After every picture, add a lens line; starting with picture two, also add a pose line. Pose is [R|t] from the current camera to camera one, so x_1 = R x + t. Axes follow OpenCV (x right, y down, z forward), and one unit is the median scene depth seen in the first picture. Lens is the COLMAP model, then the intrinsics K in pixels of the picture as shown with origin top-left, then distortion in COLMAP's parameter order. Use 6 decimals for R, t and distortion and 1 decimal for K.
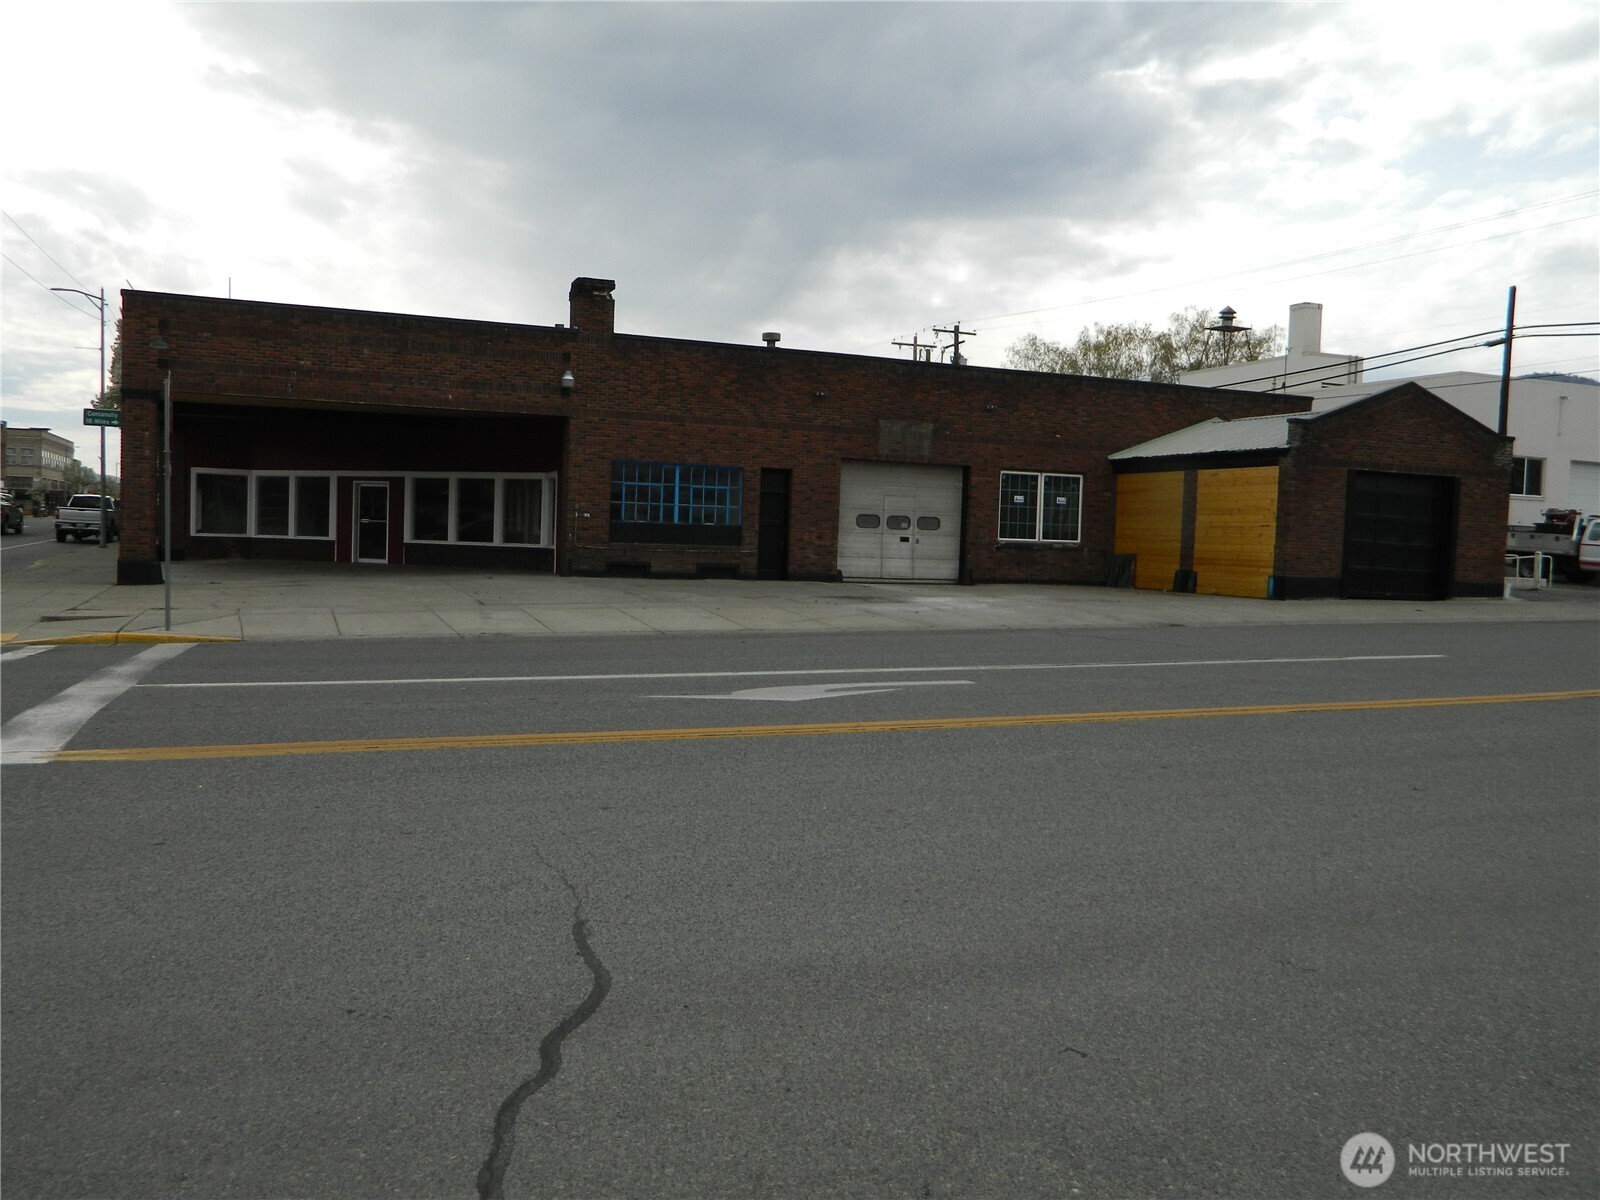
lens RADIAL K [[1322.6, 0, 800.0], [0, 1322.6, 600.0], [0, 0, 1]] dist [-0.005531, -0.003391]
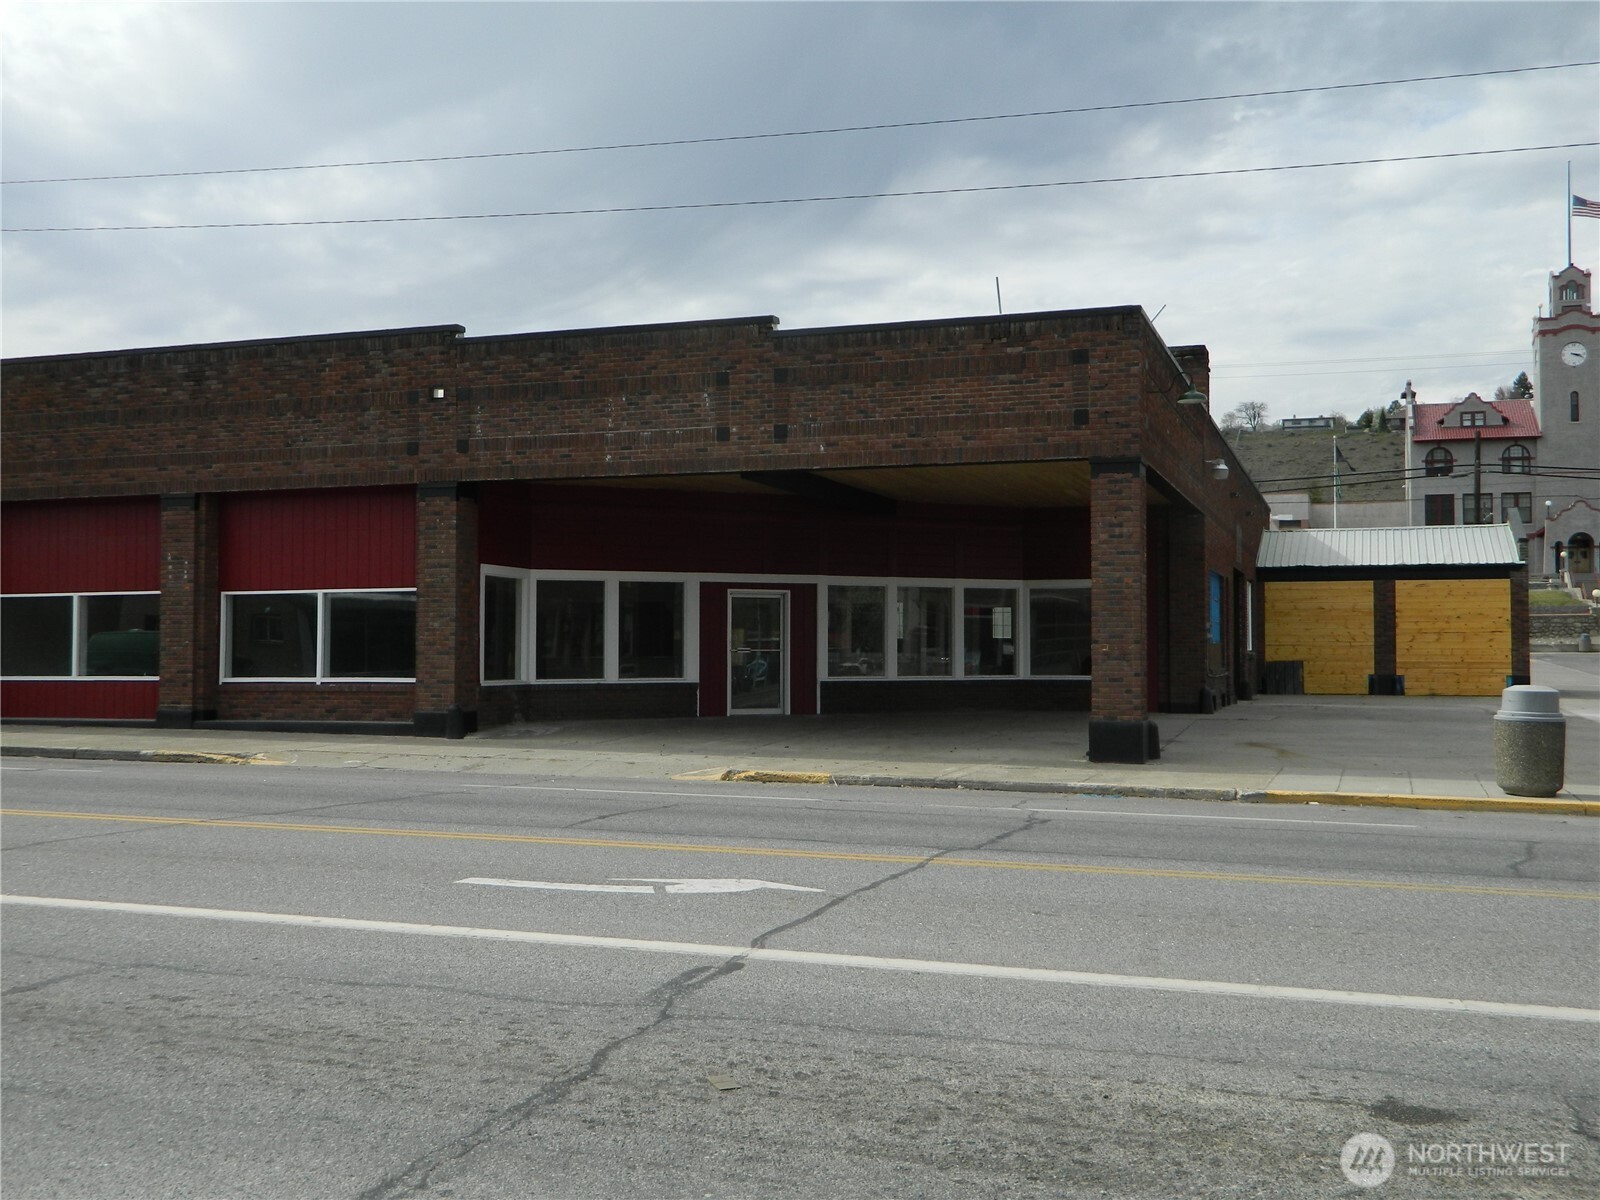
lens RADIAL K [[1648.1, 0, 800.0], [0, 1648.1, 600.0], [0, 0, 1]] dist [-0.002482, 0.004120]
pose [[0.647693, -0.005881, 0.761879, -0.978251], [0.056796, 0.997561, -0.040584, -0.053110], [-0.759781, 0.069557, 0.646447, 0.481477]]
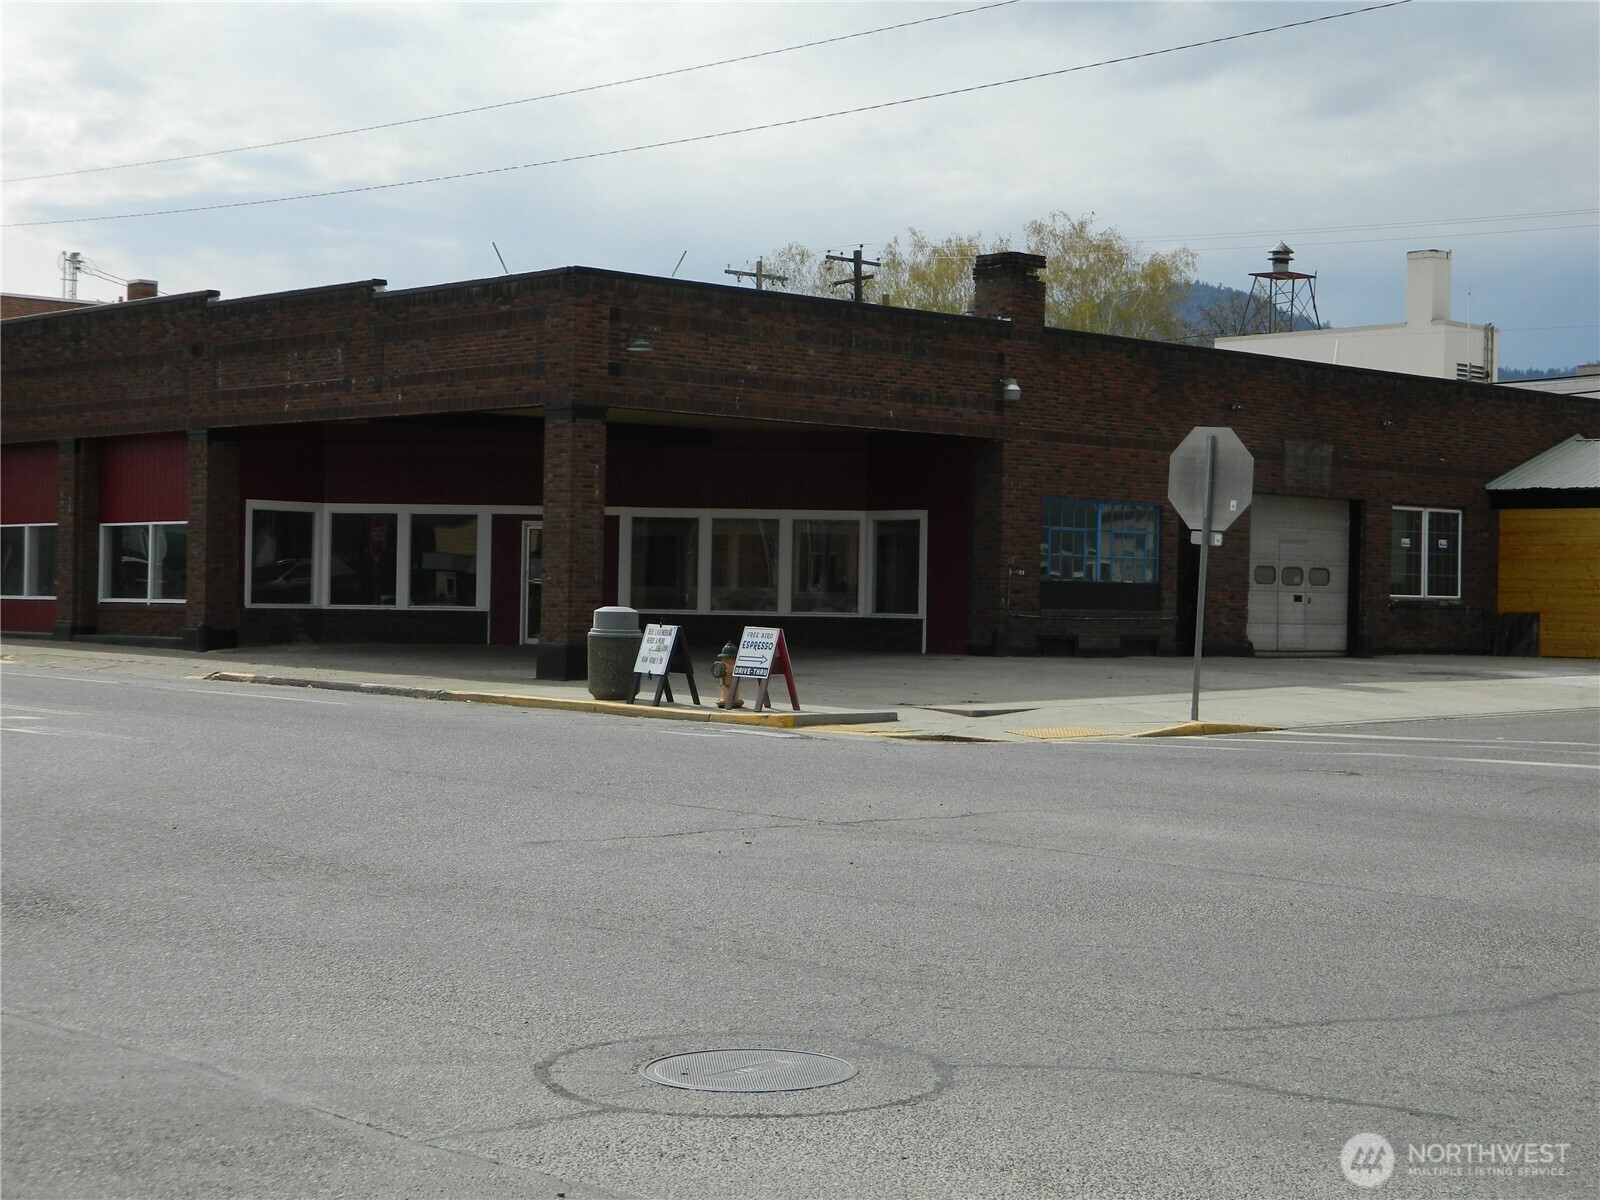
lens RADIAL K [[2640.7, 0, 800.0], [0, 2640.7, 600.0], [0, 0, 1]] dist [0.007554, 0.085035]
pose [[0.931694, -0.014538, 0.362952, -0.726778], [0.028824, 0.999007, -0.033974, -0.002180], [-0.362097, 0.042115, 0.931188, -0.290635]]
